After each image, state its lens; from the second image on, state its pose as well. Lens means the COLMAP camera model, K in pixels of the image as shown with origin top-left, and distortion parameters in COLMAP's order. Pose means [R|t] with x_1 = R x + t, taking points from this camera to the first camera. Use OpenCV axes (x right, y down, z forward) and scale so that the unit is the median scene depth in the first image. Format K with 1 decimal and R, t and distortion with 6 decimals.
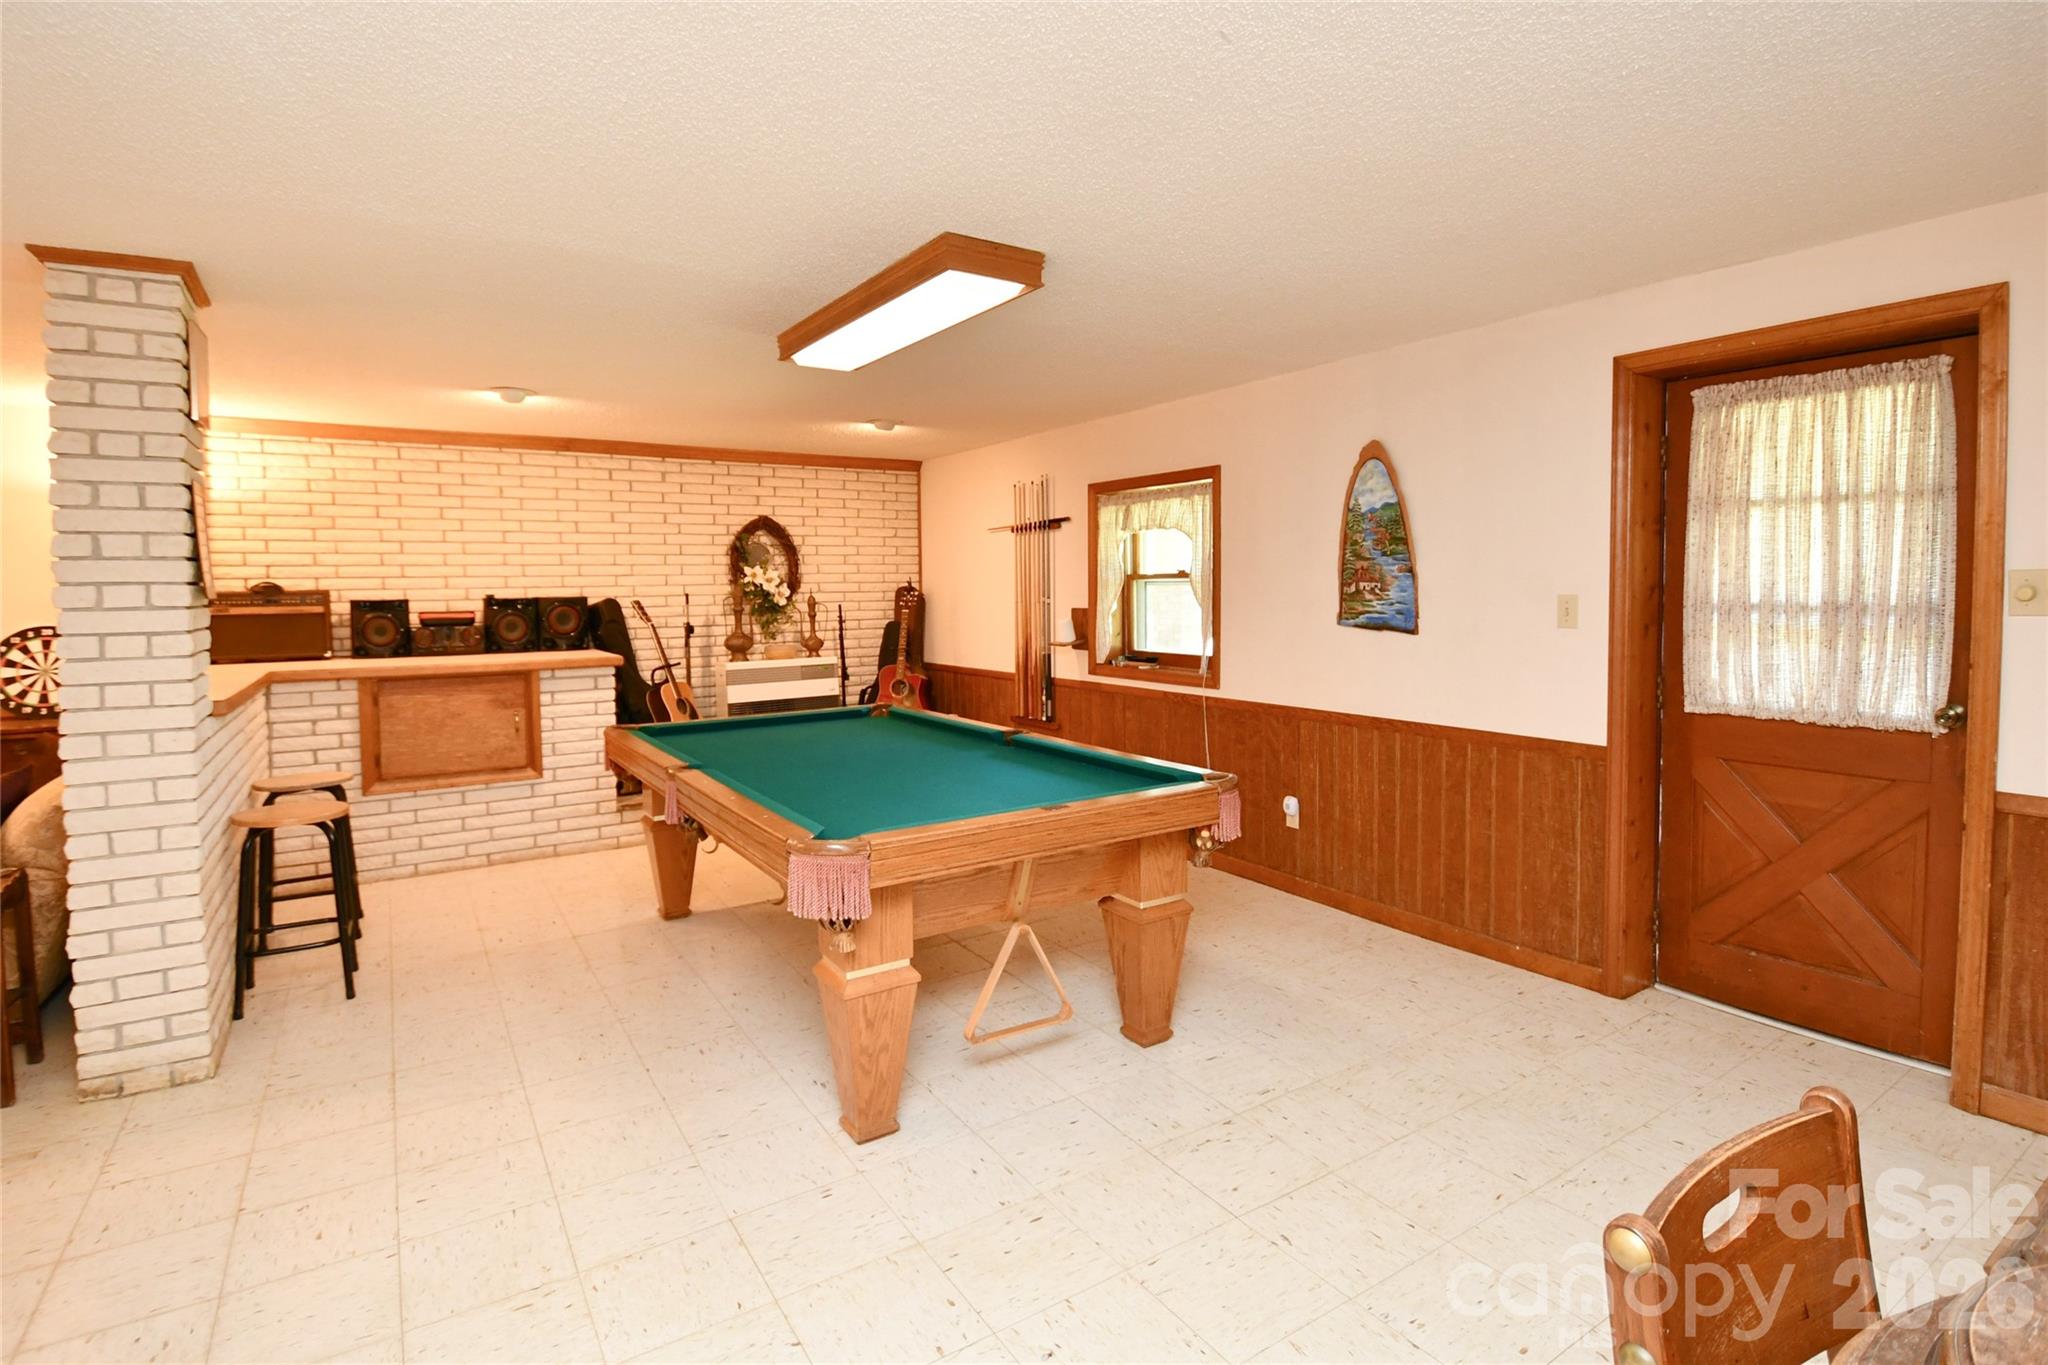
lens RADIAL K [[1015.8, 0, 1083.5], [0, 1015.8, 626.4], [0, 0, 1]] dist [0.015795, -0.026372]
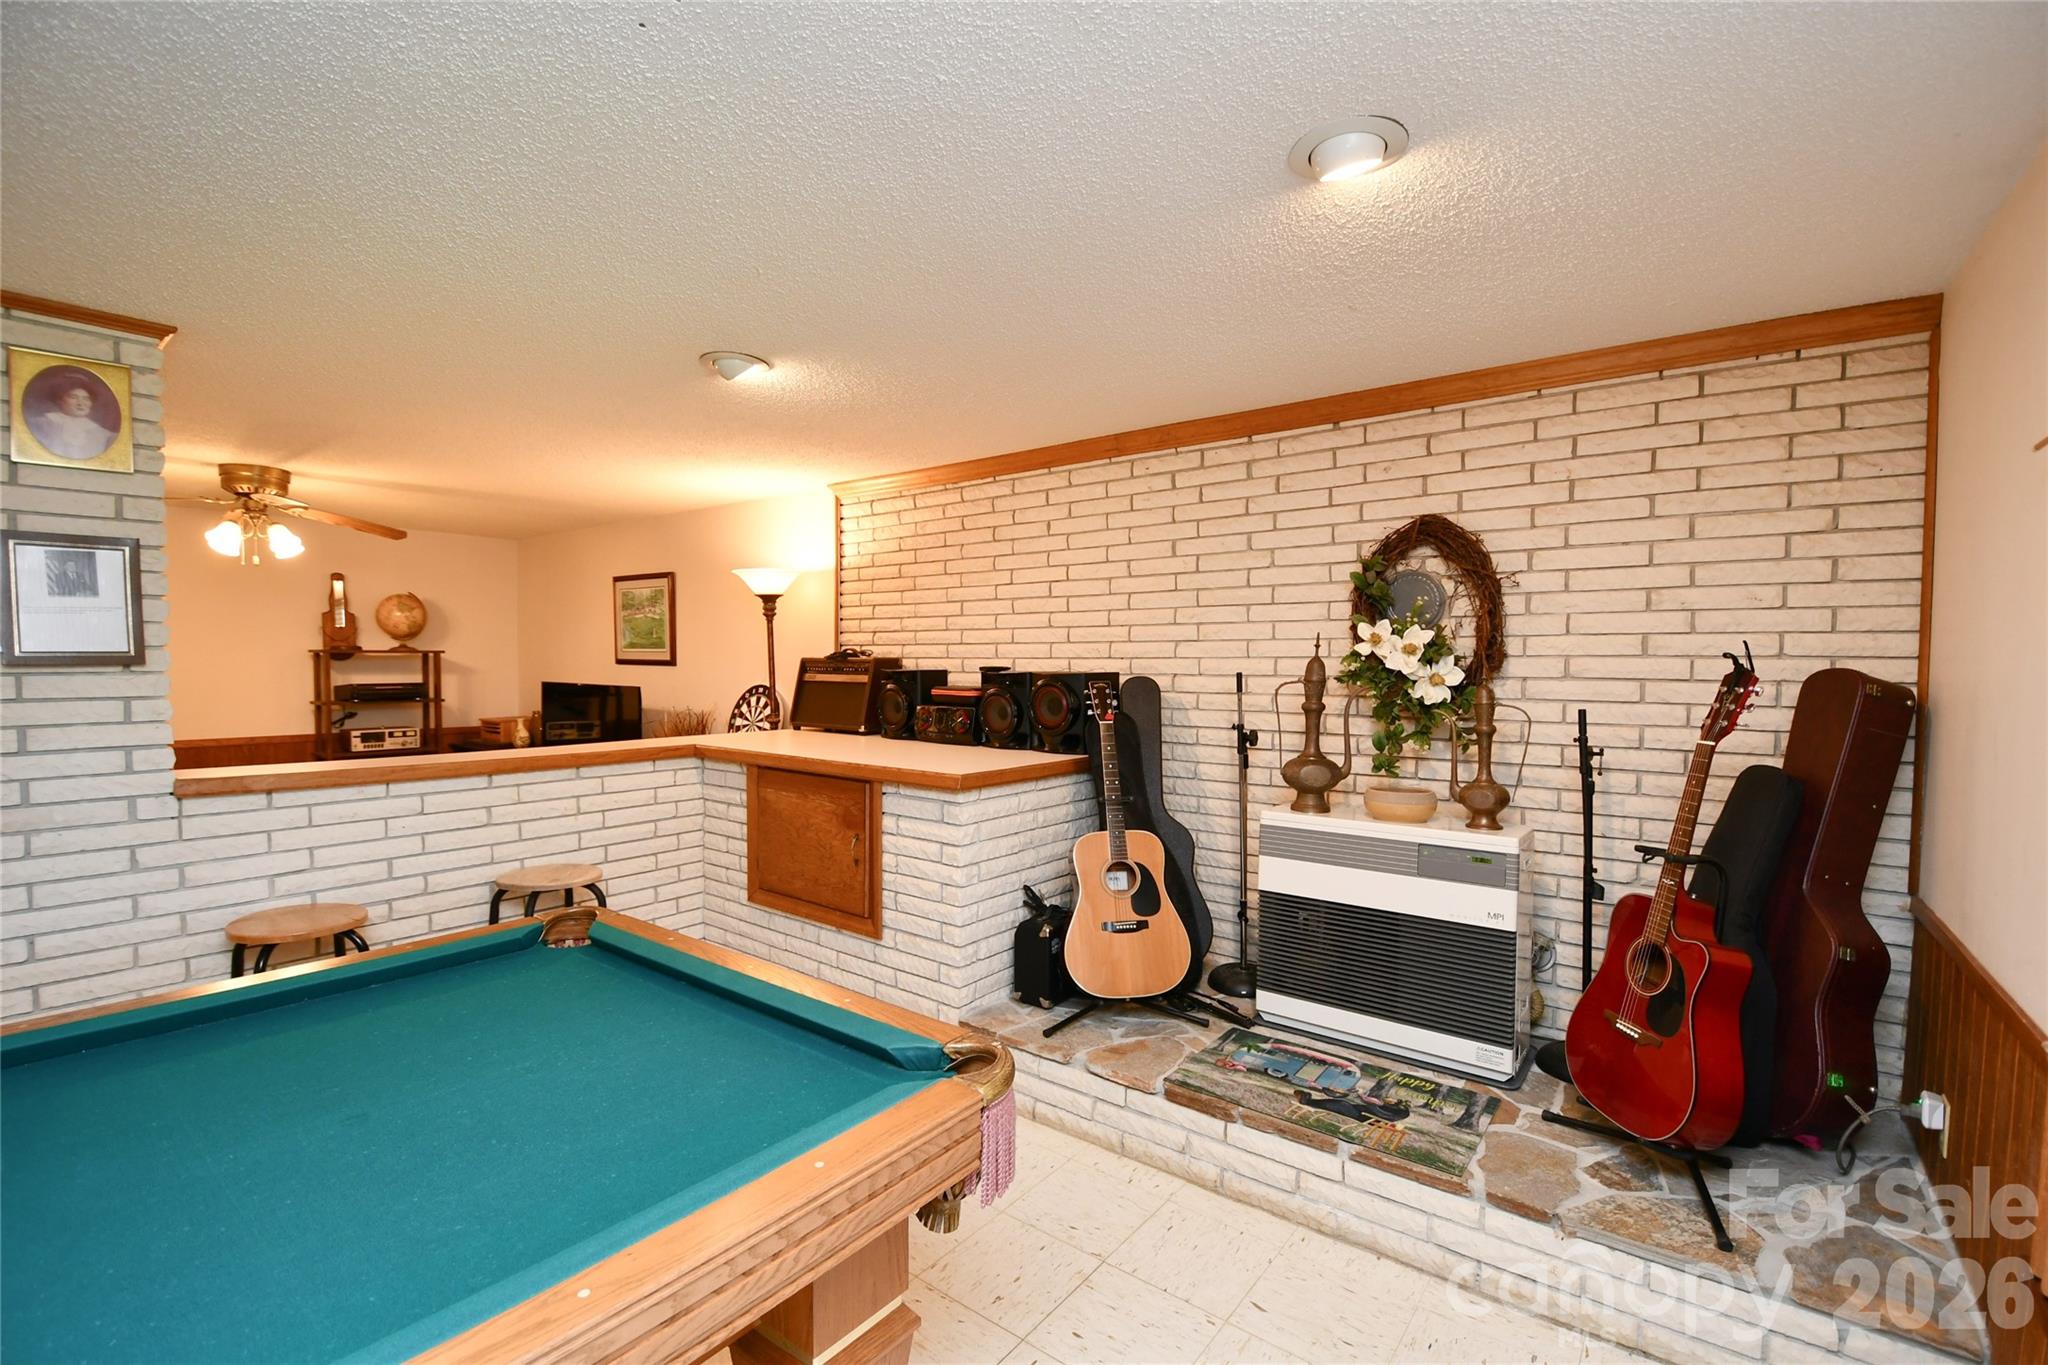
lens RADIAL K [[934.8, 0, 917.7], [0, 934.8, 675.2], [0, 0, 1]] dist [0.010798, -0.019709]
pose [[0.253656, 0.029300, -0.966851, 0.064841], [-0.050362, 0.998585, 0.017049, -0.035714], [0.965983, 0.044368, 0.254773, 0.808900]]
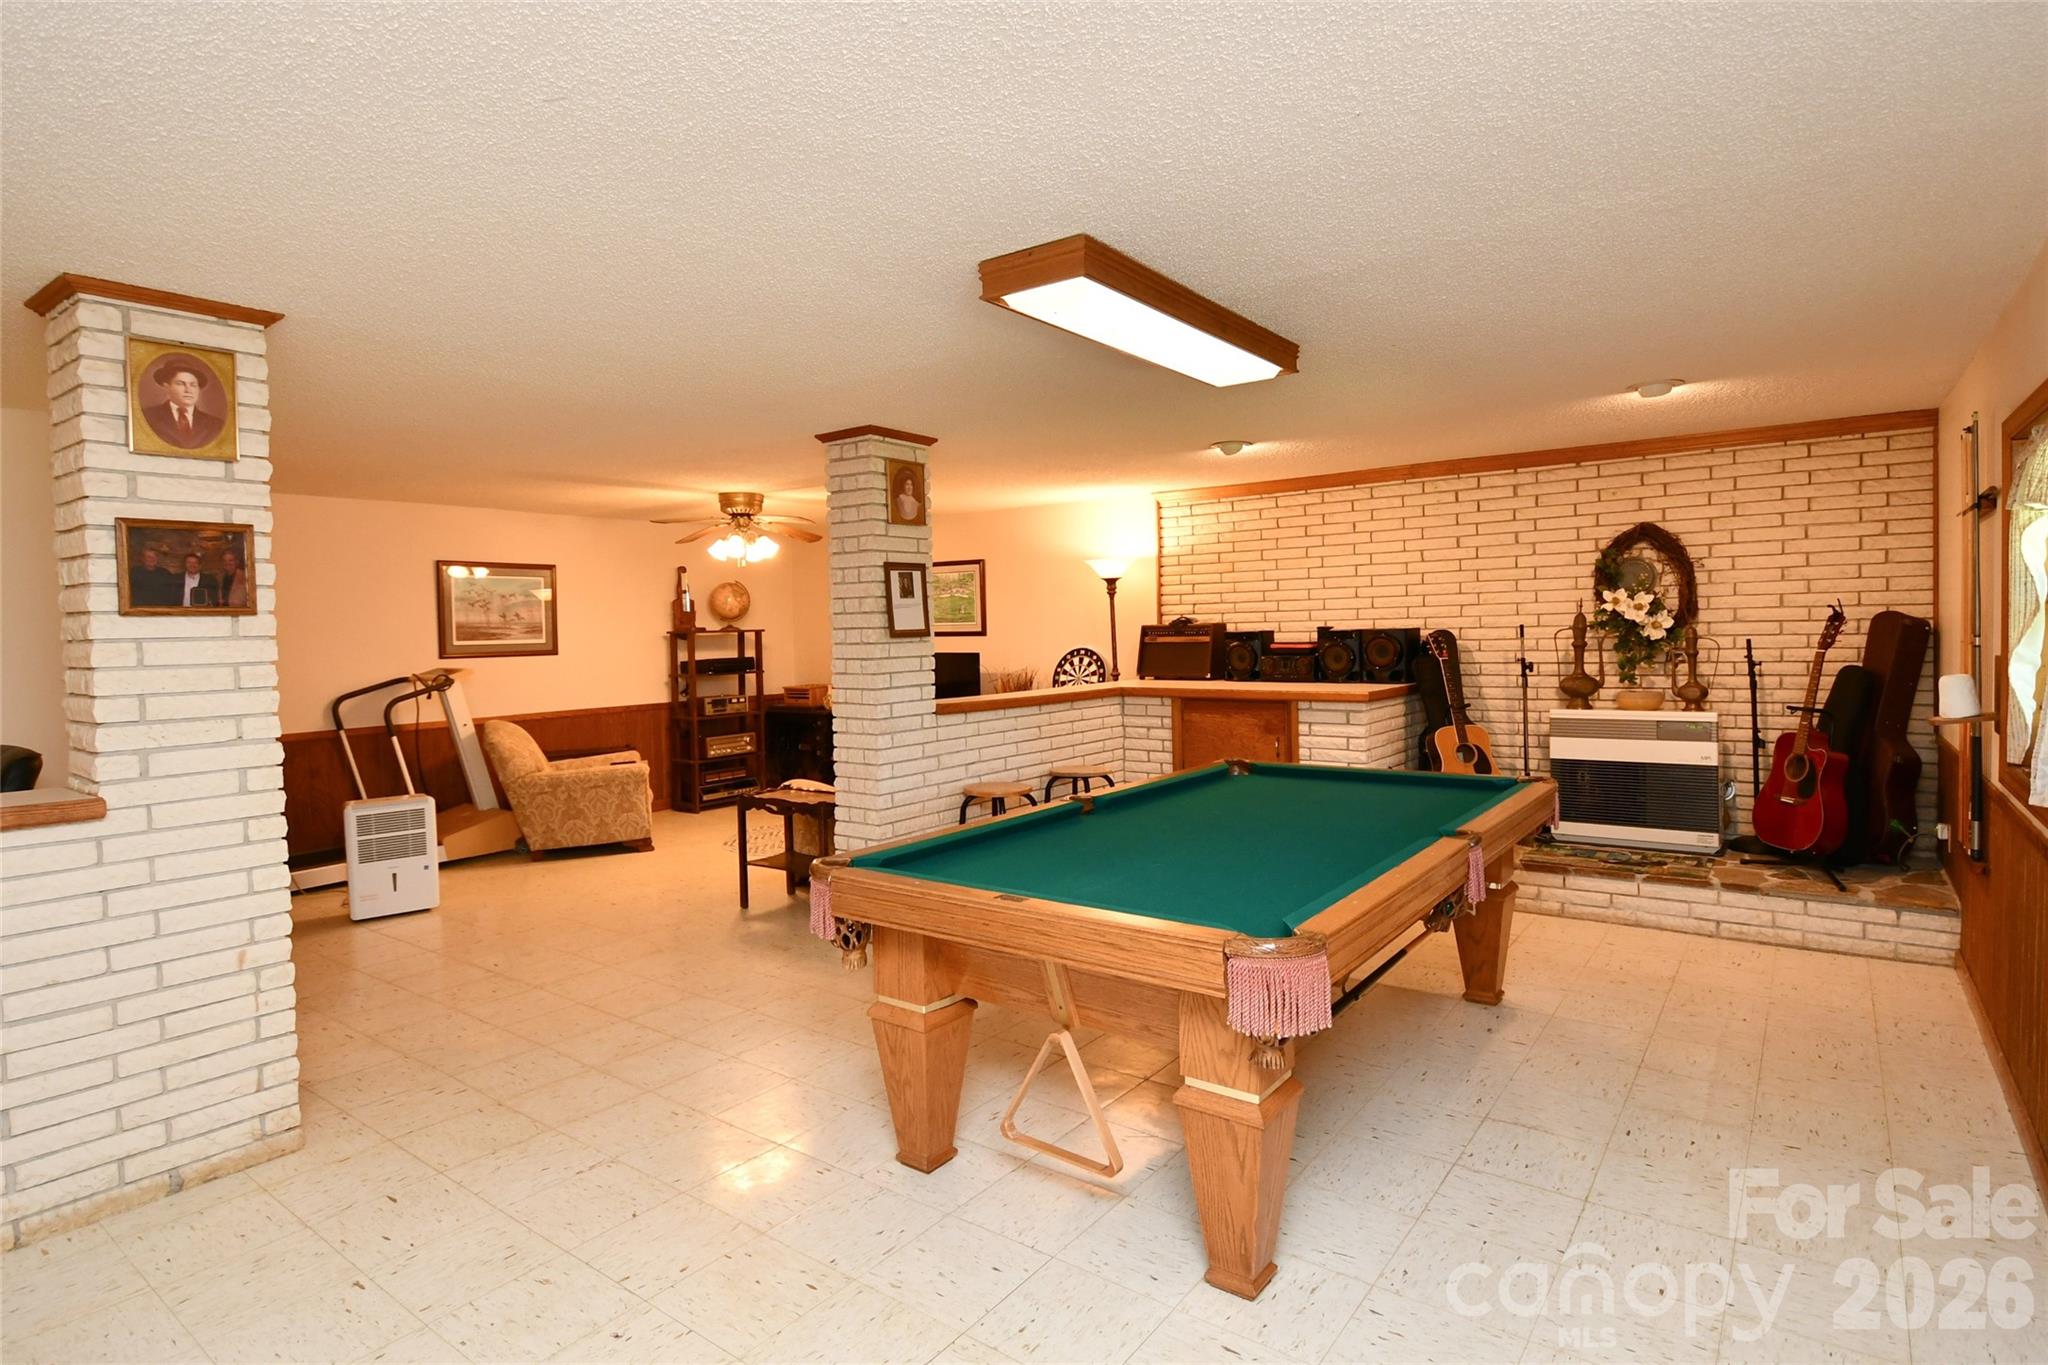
lens RADIAL K [[1066.4, 0, 953.3], [0, 1066.4, 633.8], [0, 0, 1]] dist [0.024265, -0.030289]
pose [[0.281351, 0.009091, -0.959562, 0.390519], [-0.021395, 0.999766, 0.003199, -0.020157], [0.959366, 0.019630, 0.281480, 0.332307]]
